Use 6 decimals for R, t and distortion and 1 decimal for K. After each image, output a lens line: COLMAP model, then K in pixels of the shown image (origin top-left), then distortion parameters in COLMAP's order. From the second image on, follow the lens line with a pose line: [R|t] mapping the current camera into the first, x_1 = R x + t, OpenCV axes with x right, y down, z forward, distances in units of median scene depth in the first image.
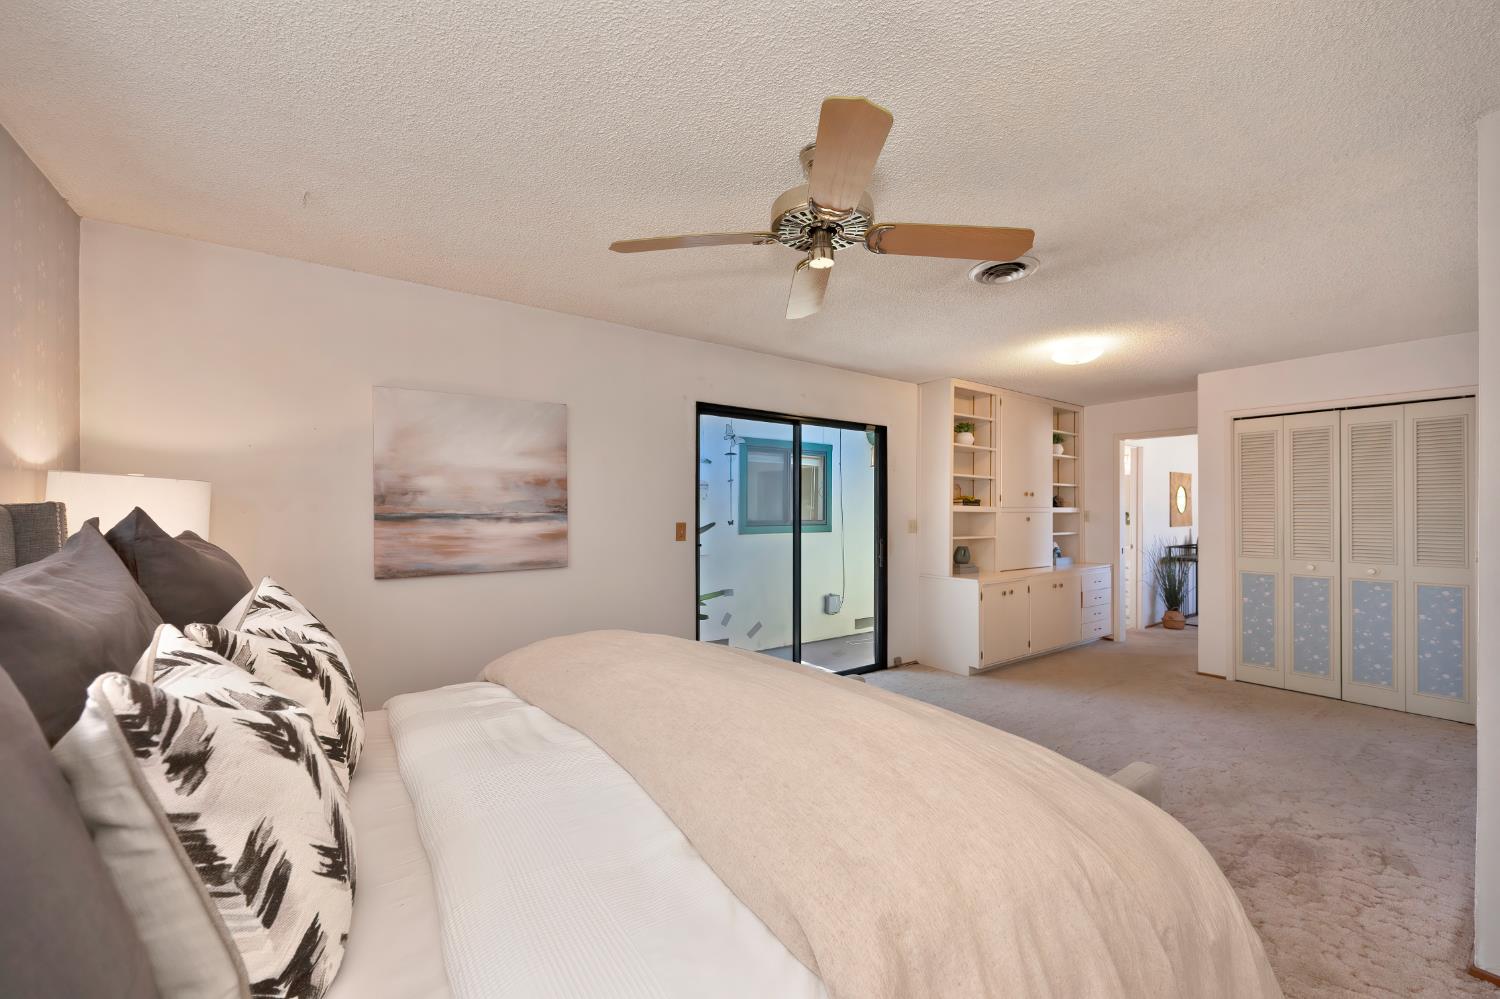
lens RADIAL K [[594.9, 0, 757.2], [0, 594.9, 506.1], [0, 0, 1]] dist [-0.000692, -0.000228]
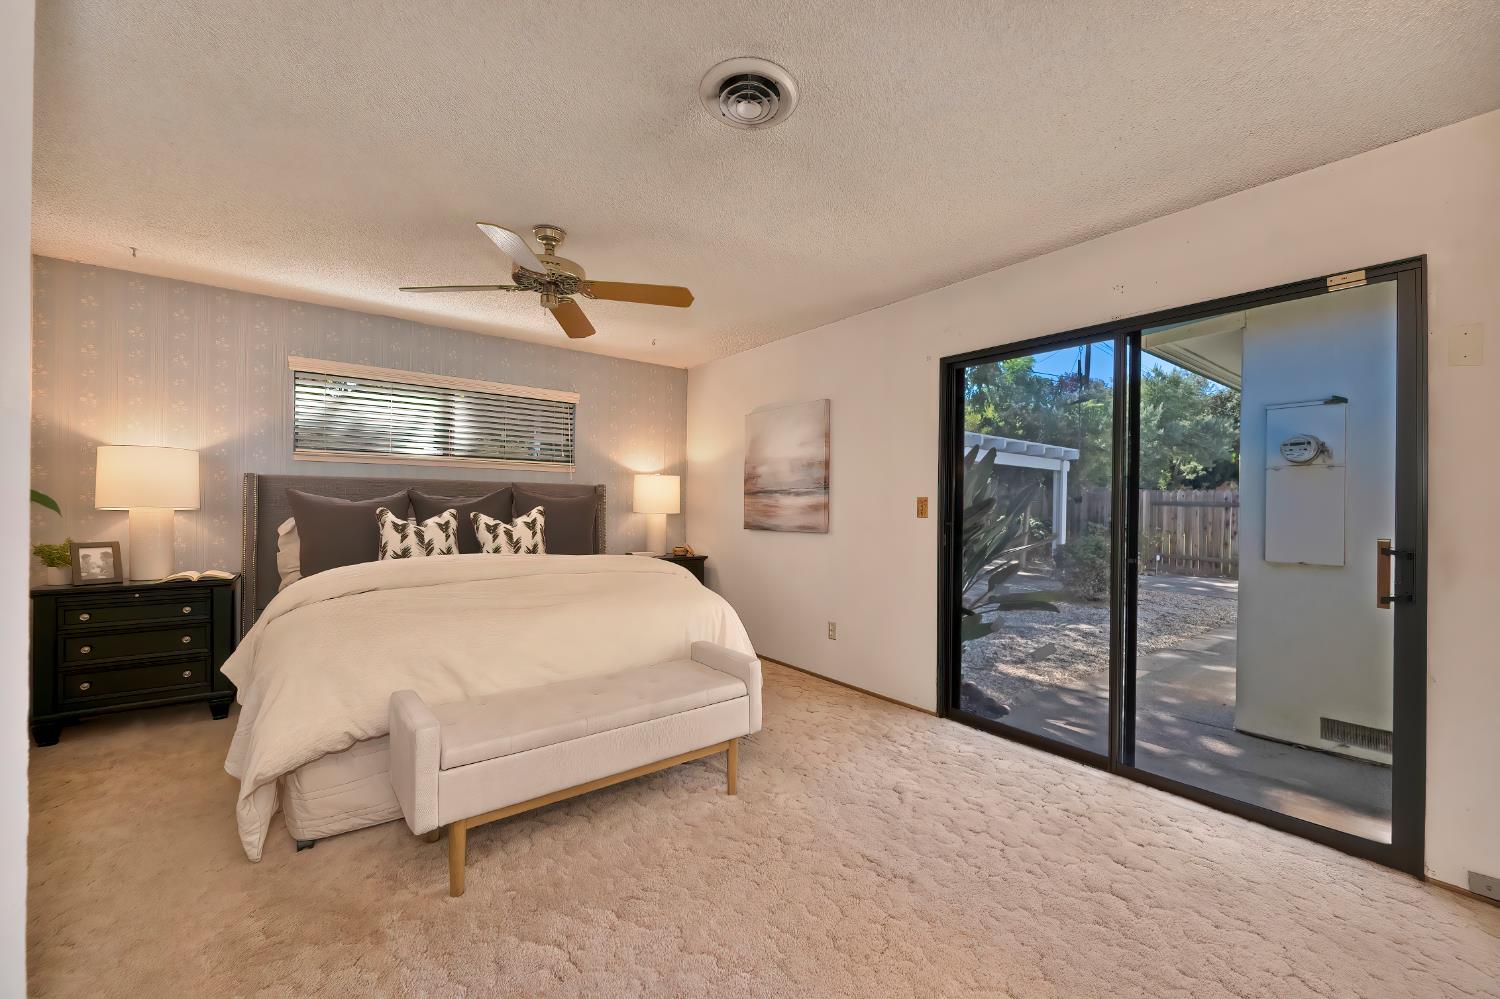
lens RADIAL K [[594.9, 0, 758.3], [0, 594.9, 504.3], [0, 0, 1]] dist [-0.000692, -0.000228]
pose [[0.029393, -0.001146, -0.999567, 0.938530], [-0.002541, 0.999996, -0.001221, 0.048612], [0.999565, 0.002576, 0.029390, 0.875780]]
